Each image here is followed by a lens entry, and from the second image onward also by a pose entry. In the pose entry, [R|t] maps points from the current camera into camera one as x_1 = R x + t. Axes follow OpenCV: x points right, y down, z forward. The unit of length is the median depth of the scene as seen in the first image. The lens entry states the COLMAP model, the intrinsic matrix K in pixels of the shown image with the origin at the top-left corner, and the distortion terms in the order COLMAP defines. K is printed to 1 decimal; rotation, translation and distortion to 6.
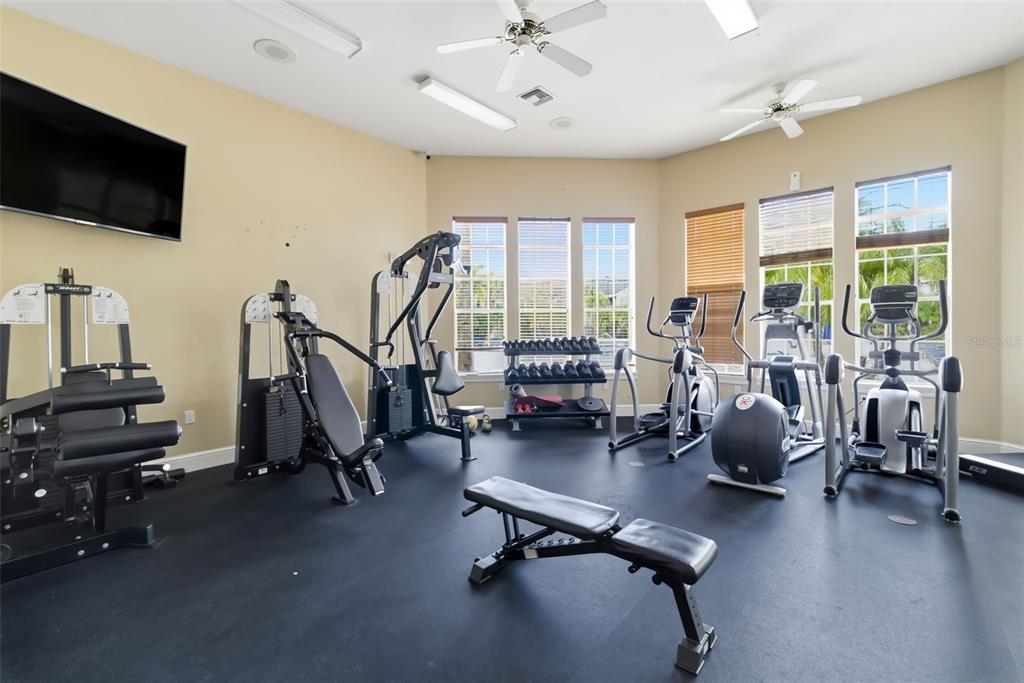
lens RADIAL K [[457.3, 0, 509.1], [0, 457.3, 334.3], [0, 0, 1]] dist [0.008382, -0.003452]
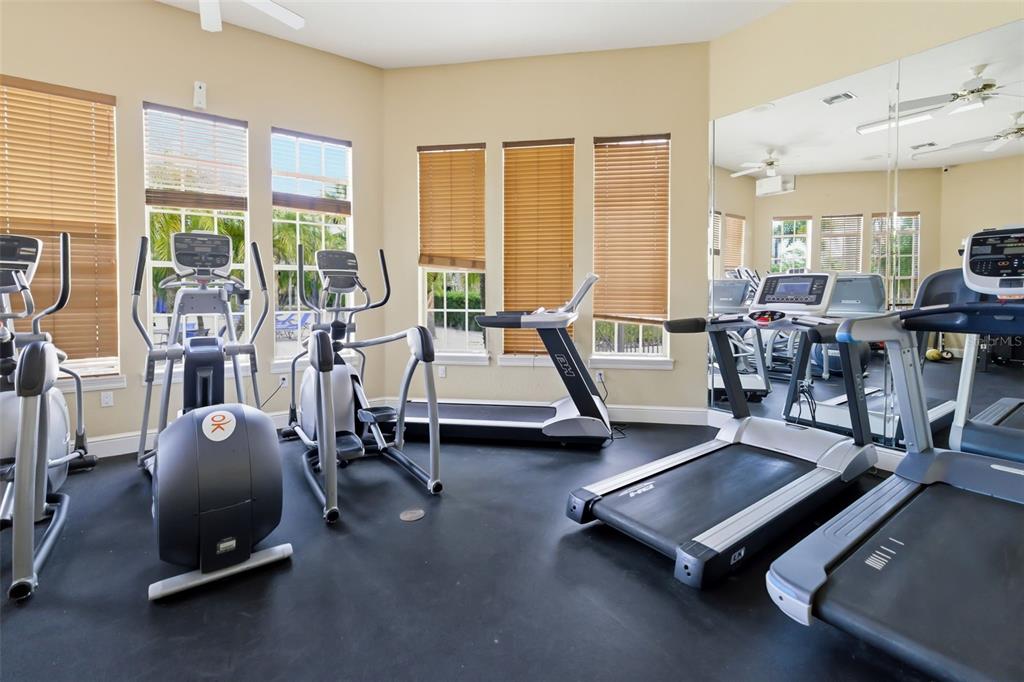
lens RADIAL K [[457.3, 0, 518.6], [0, 457.3, 302.4], [0, 0, 1]] dist [0.008382, -0.003452]
pose [[0.224801, -0.008269, 0.974369, 0.031870], [0.016186, 0.999858, 0.004751, -0.002323], [-0.974270, 0.014703, 0.224903, 0.395896]]
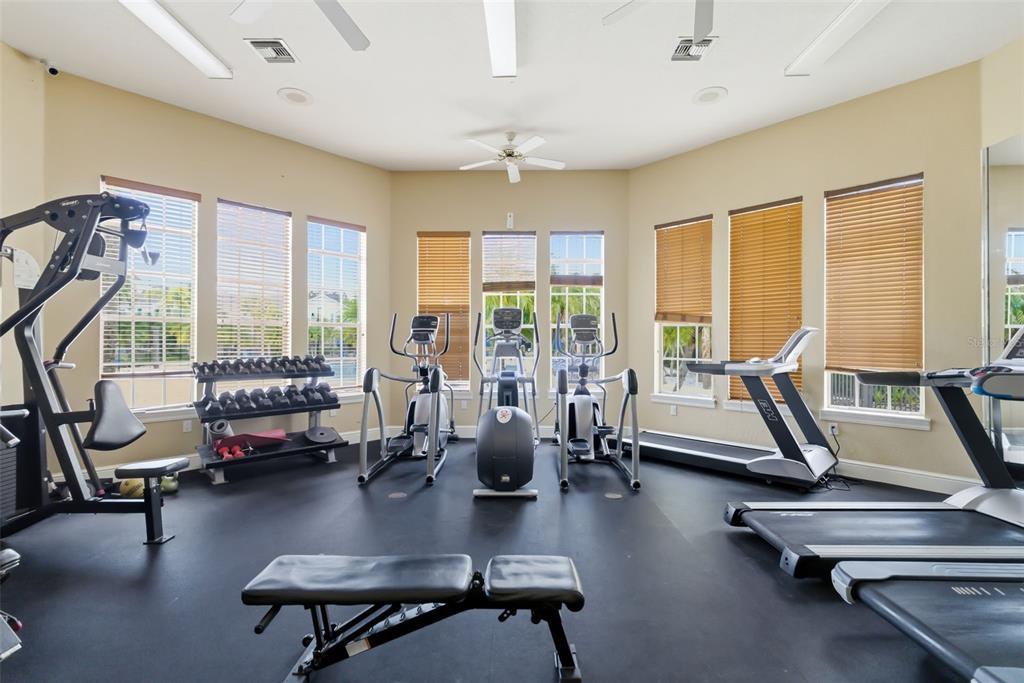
lens RADIAL K [[457.3, 0, 525.8], [0, 457.3, 342.2], [0, 0, 1]] dist [0.008382, -0.003452]
pose [[0.745338, 0.013014, 0.666560, -0.130066], [0.001710, 0.999769, -0.021431, -0.001207], [-0.666685, 0.017113, 0.745143, 0.128904]]
